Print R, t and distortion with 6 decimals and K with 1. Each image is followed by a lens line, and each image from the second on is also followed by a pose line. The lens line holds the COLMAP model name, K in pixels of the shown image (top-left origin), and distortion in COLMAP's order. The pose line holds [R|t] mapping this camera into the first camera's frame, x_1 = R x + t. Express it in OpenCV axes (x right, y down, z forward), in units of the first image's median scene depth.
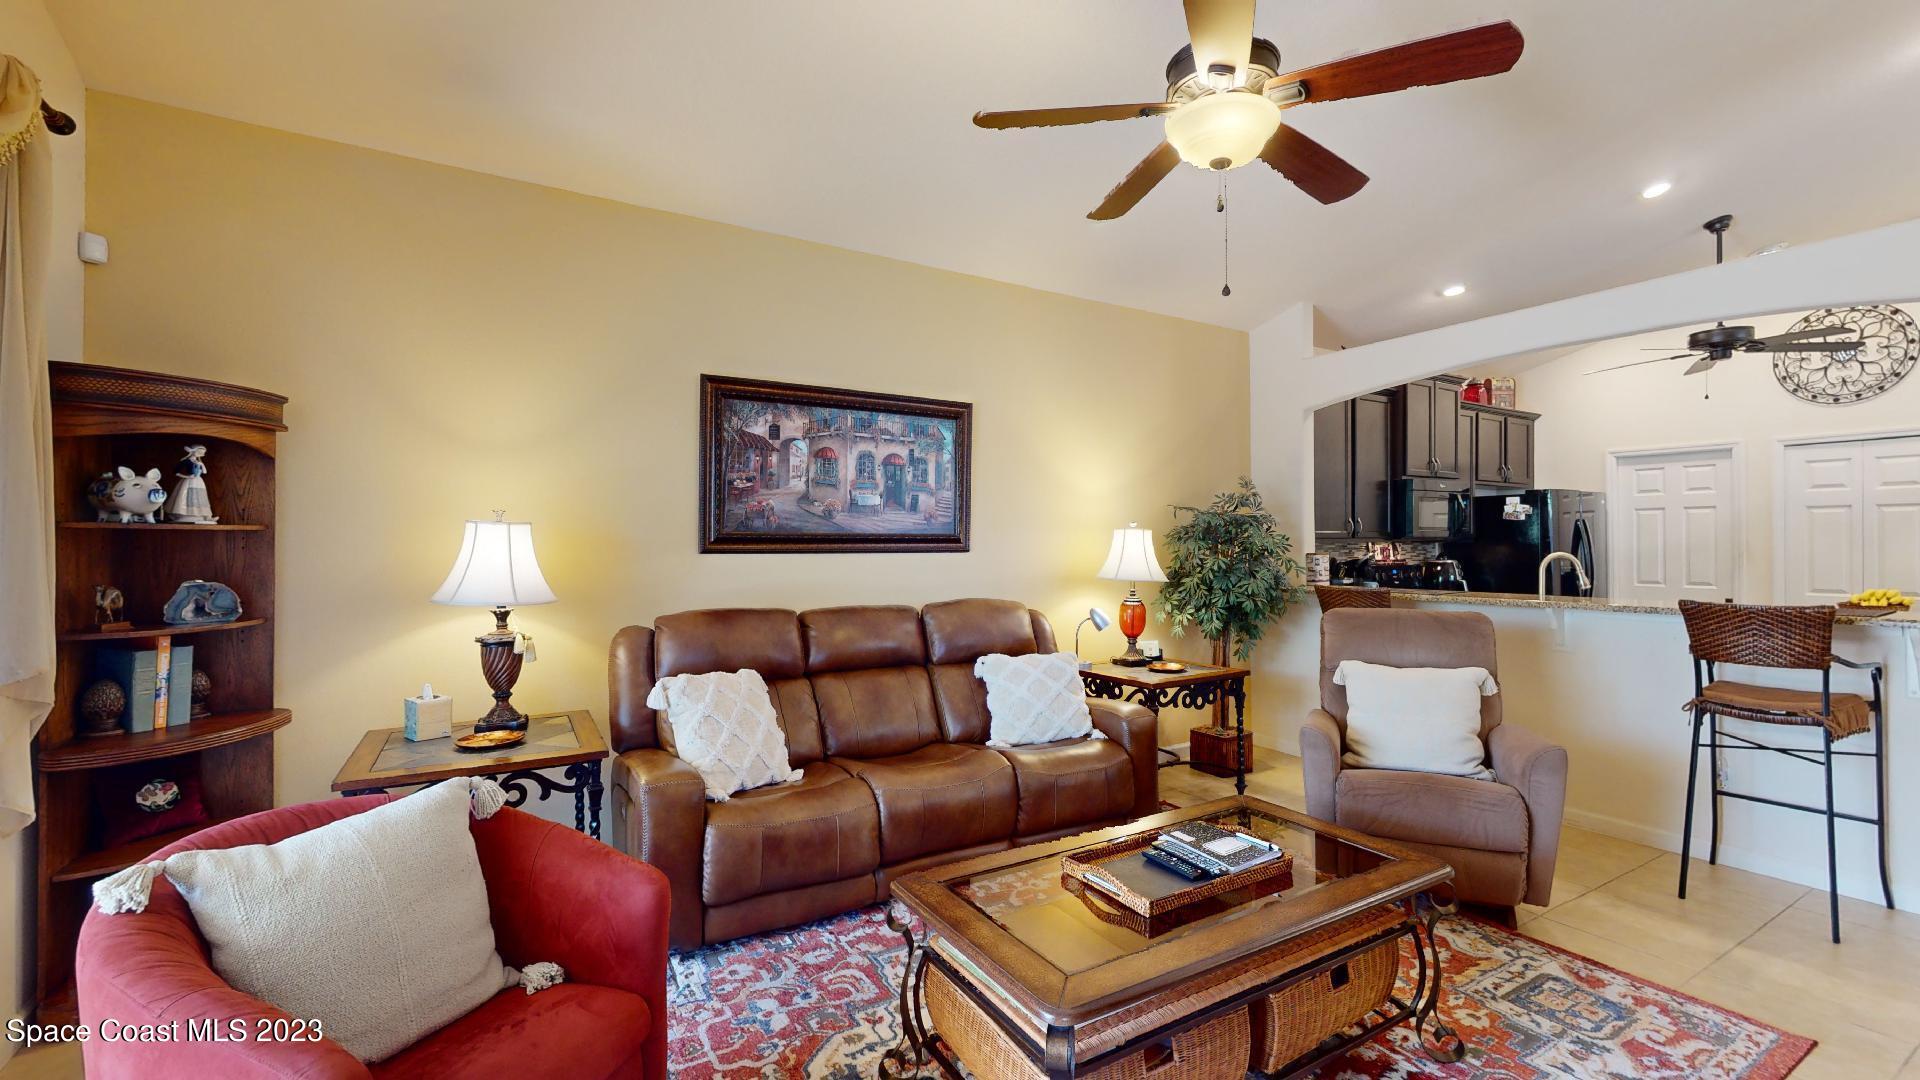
lens RADIAL K [[797.5, 0, 963.3], [0, 797.5, 539.6], [0, 0, 1]] dist [0.000266, -0.000085]
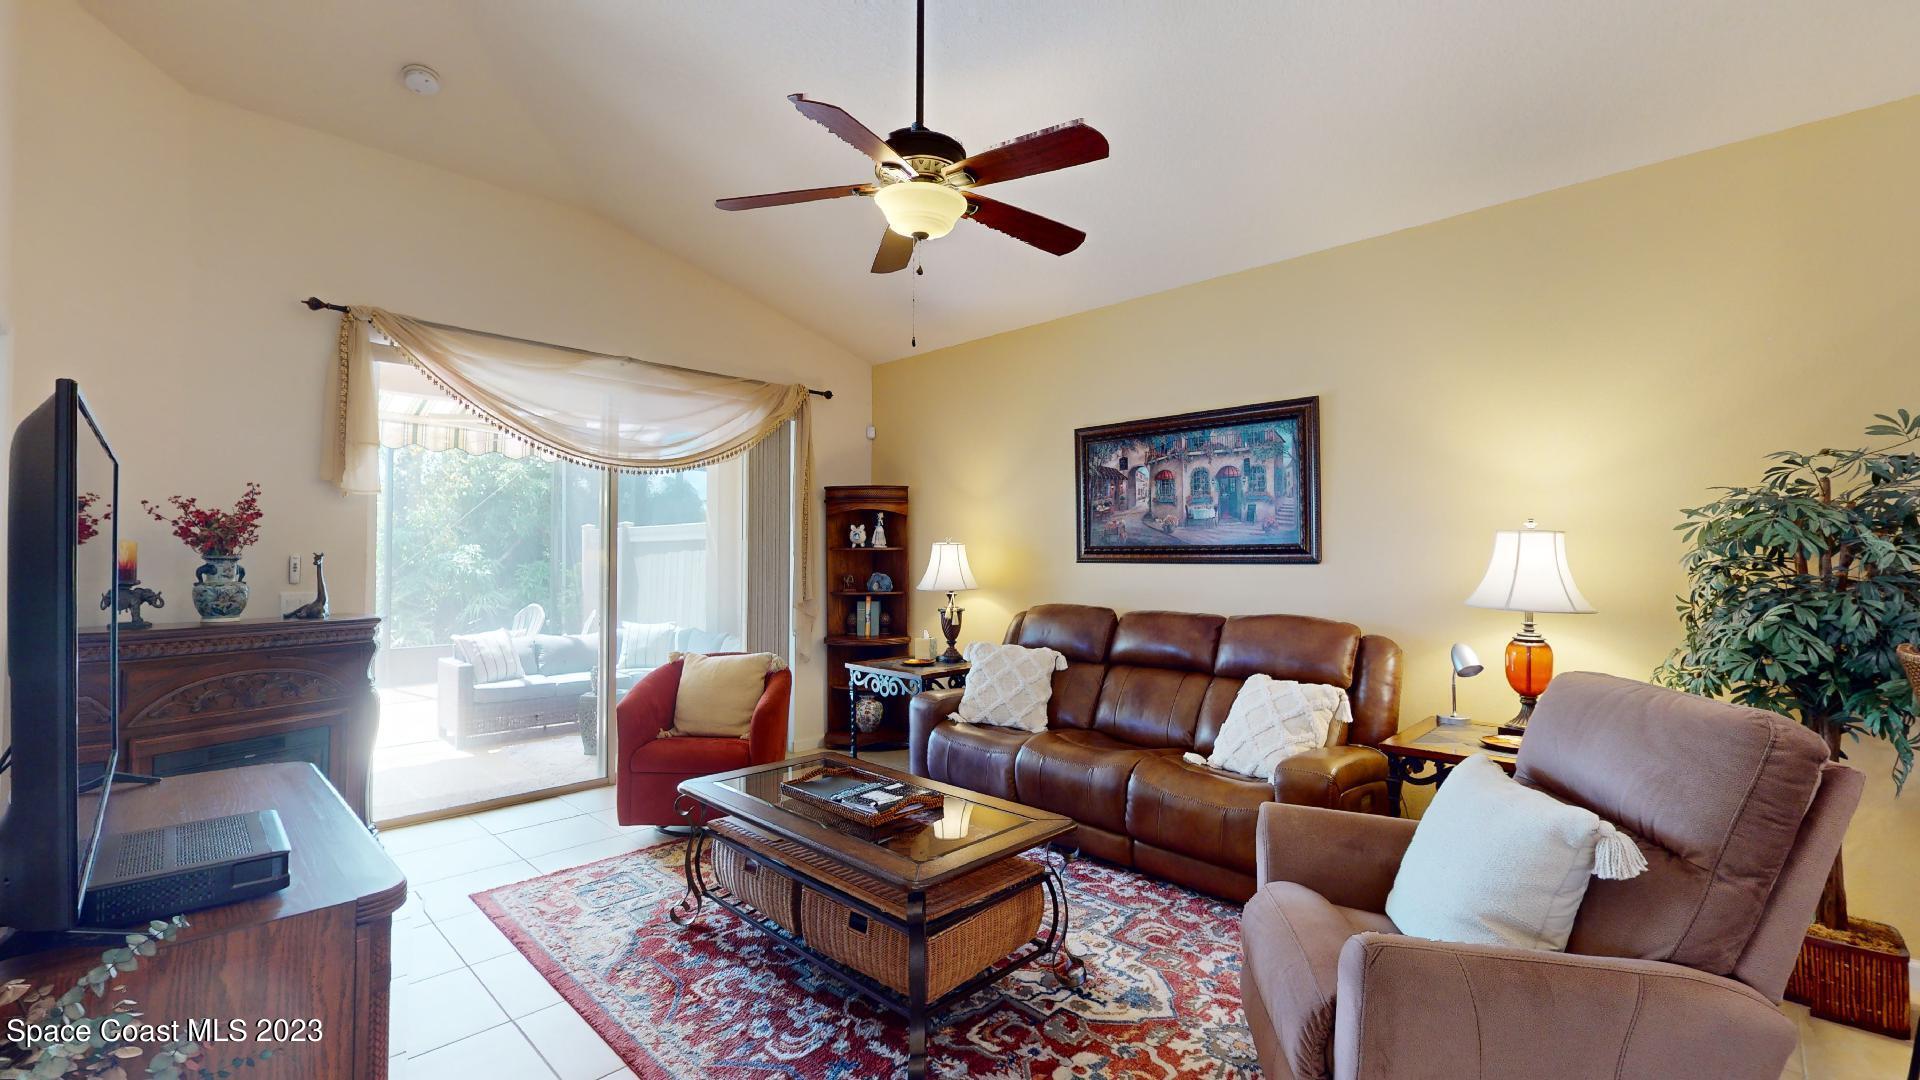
lens RADIAL K [[797.5, 0, 955.0], [0, 797.5, 537.4], [0, 0, 1]] dist [0.000266, -0.000085]
pose [[0.245783, -0.025364, -0.968993, 0.825632], [0.006558, 0.999678, -0.024504, 0.005597], [0.969303, -0.000332, 0.245870, 0.422520]]
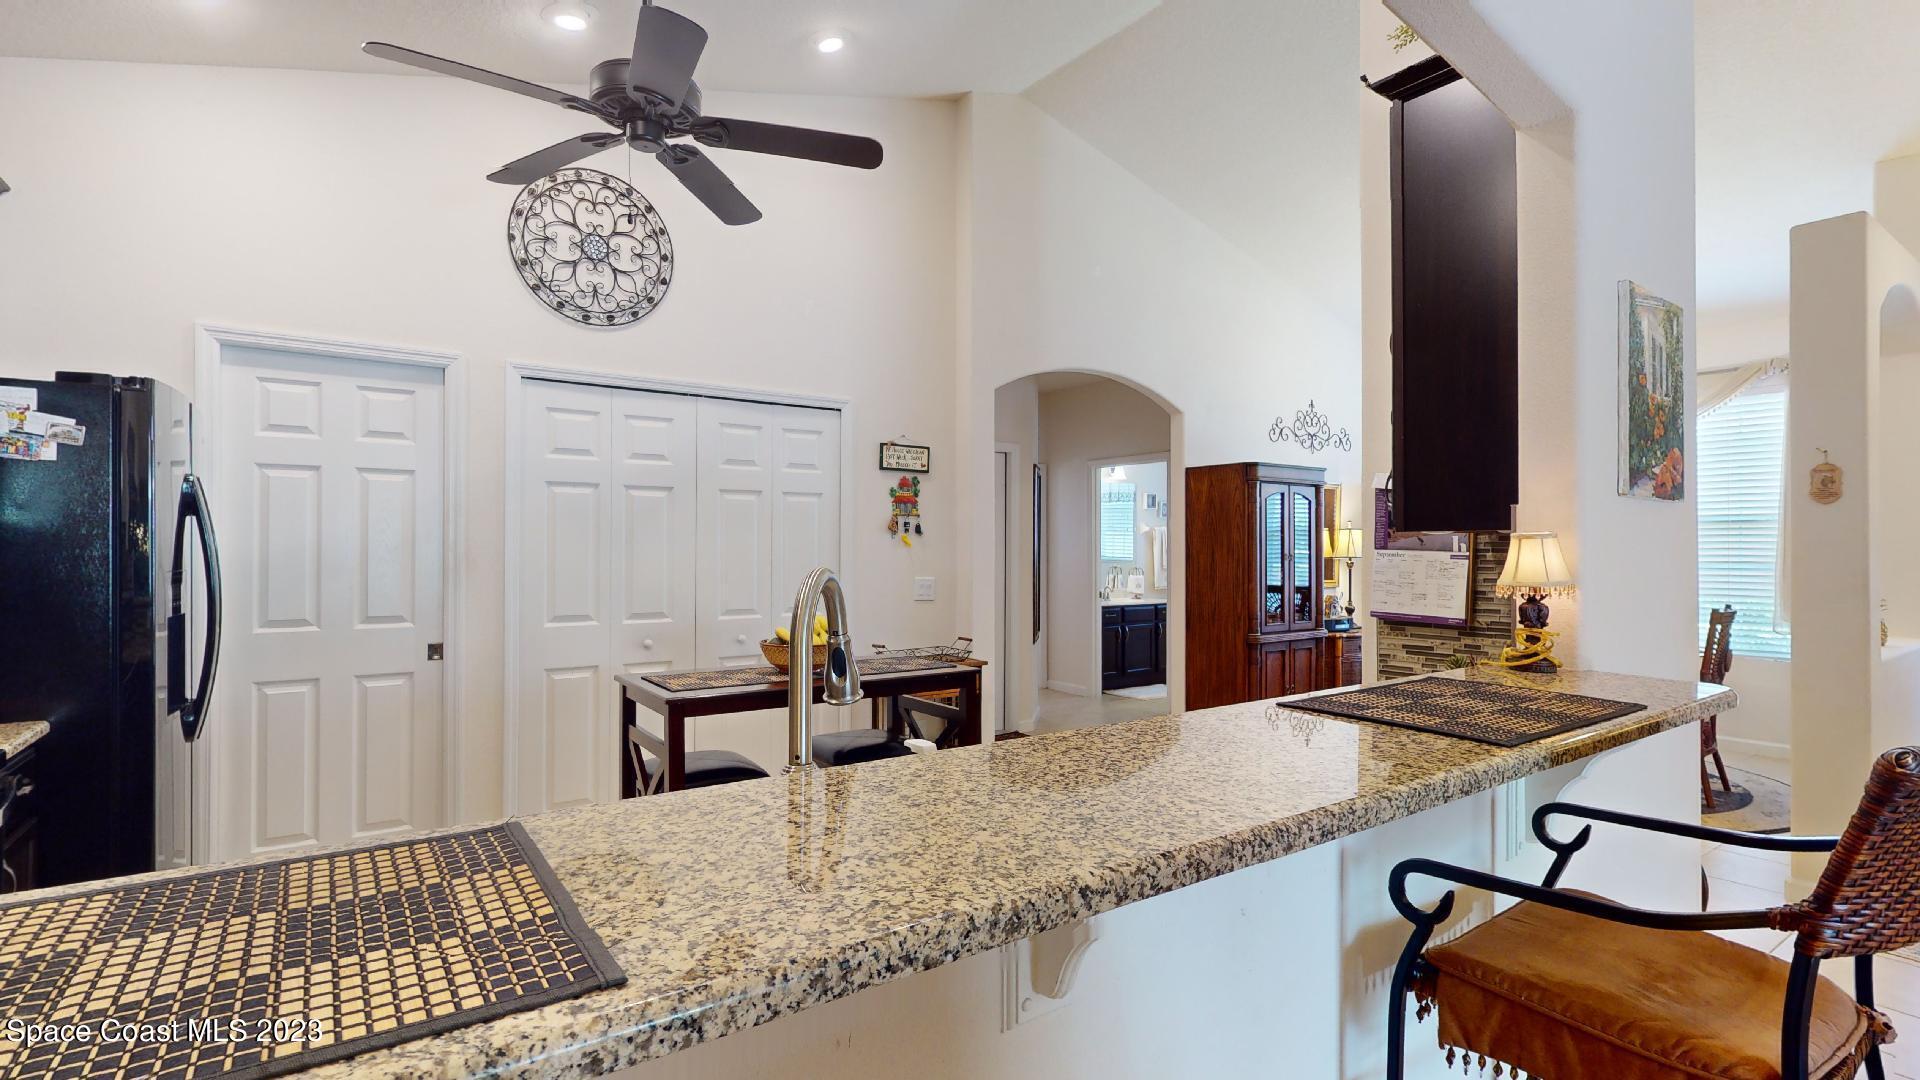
lens RADIAL K [[902.3, 0, 960.3], [0, 902.3, 541.5], [0, 0, 1]] dist [0.012520, 0.000389]
pose [[-0.066606, 0.009044, 0.997738, 0.481588], [-0.009498, 0.999908, -0.009697, 0.011934], [-0.997734, -0.010122, -0.066514, 1.023877]]
